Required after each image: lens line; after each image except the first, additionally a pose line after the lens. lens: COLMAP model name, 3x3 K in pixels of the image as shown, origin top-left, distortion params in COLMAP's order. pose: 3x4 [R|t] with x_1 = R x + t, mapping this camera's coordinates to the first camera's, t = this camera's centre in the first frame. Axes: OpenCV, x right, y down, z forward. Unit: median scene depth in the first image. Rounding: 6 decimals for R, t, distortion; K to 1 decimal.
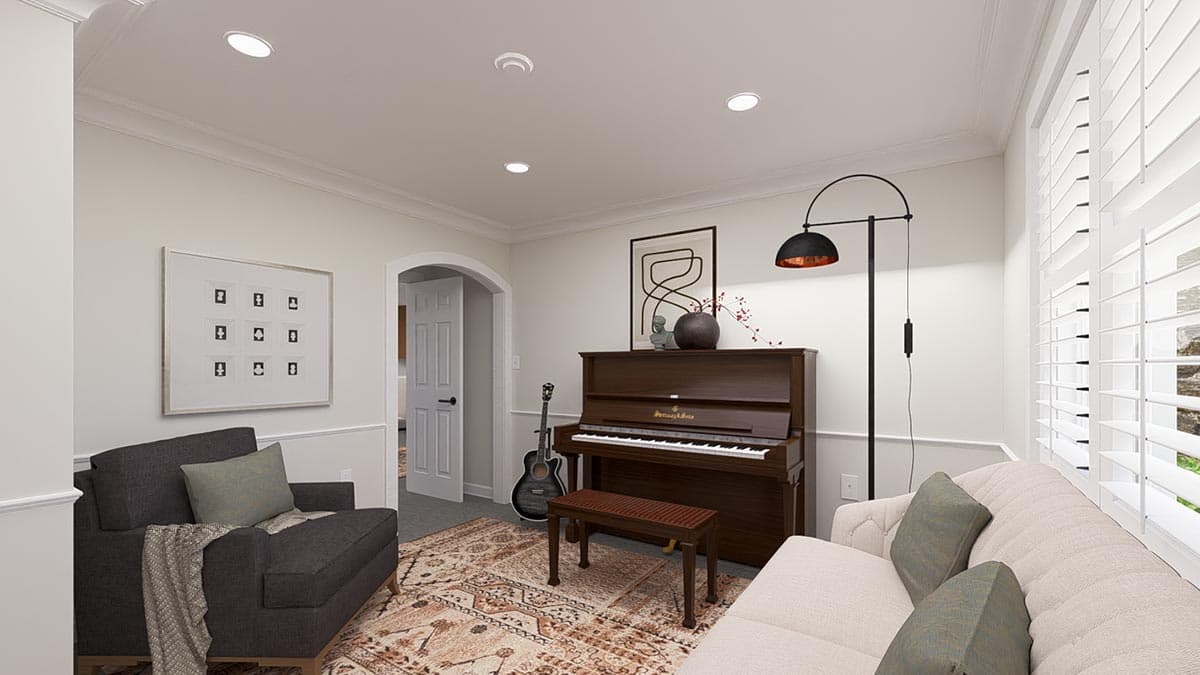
lens RADIAL K [[497.3, 0, 599.8], [0, 497.3, 363.7], [0, 0, 1]] dist [-0.001323, -0.000216]
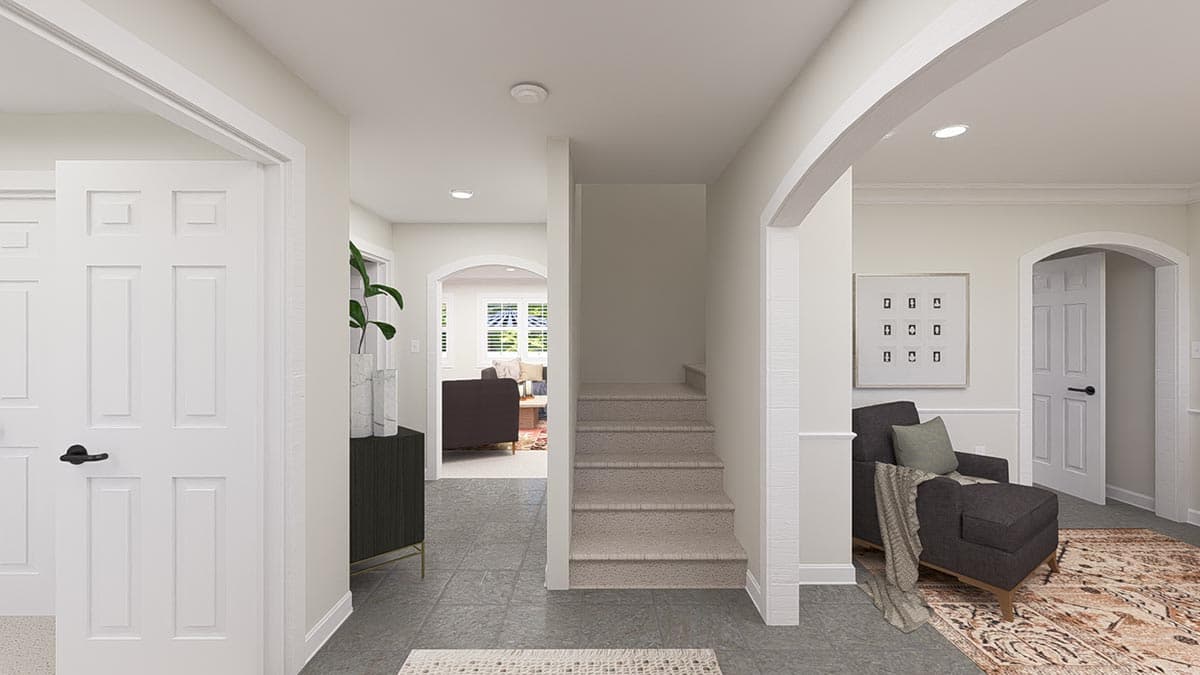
lens RADIAL K [[501.2, 0, 599.4], [0, 501.2, 333.3], [0, 0, 1]] dist [0.000363, 0.000030]
pose [[0.559774, 0.000337, -0.828645, -0.060033], [0.003426, 0.999990, 0.002721, -0.054788], [0.828638, -0.004362, 0.559767, -0.393501]]
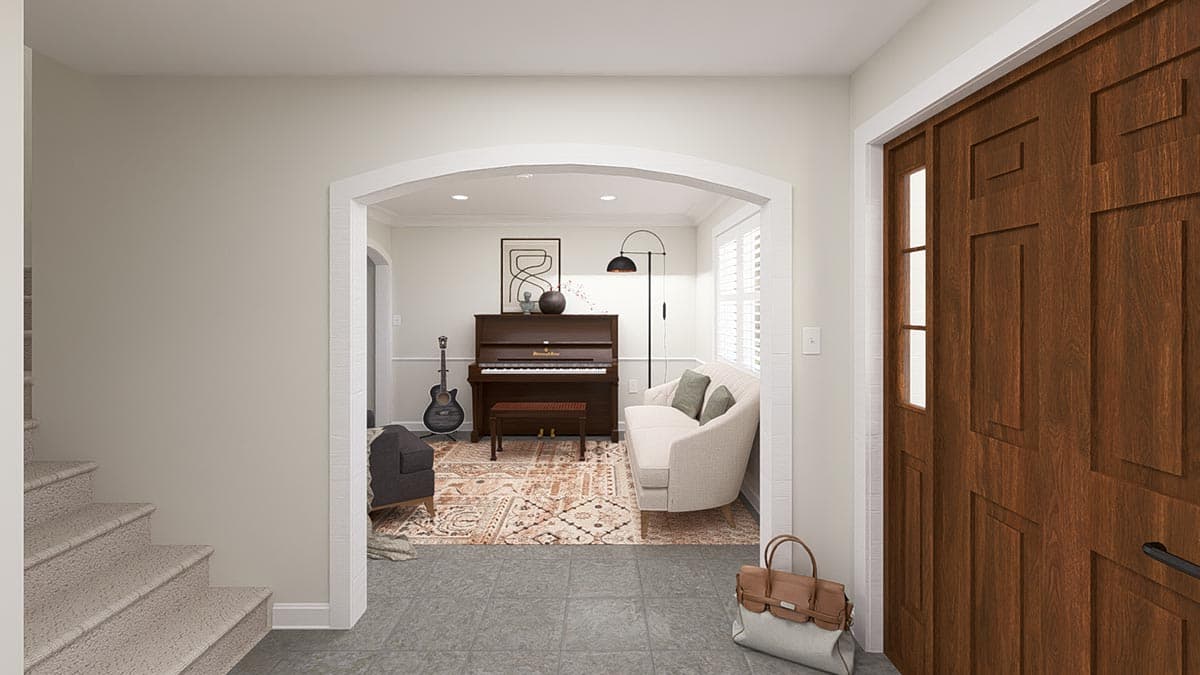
lens RADIAL K [[499.5, 0, 598.9], [0, 499.5, 307.2], [0, 0, 1]] dist [-0.000792, -0.000167]
pose [[0.828242, 0.002149, 0.560366, -0.711543], [-0.003230, 0.999994, 0.000938, -0.060744], [-0.560361, -0.002587, 0.828244, -0.540840]]
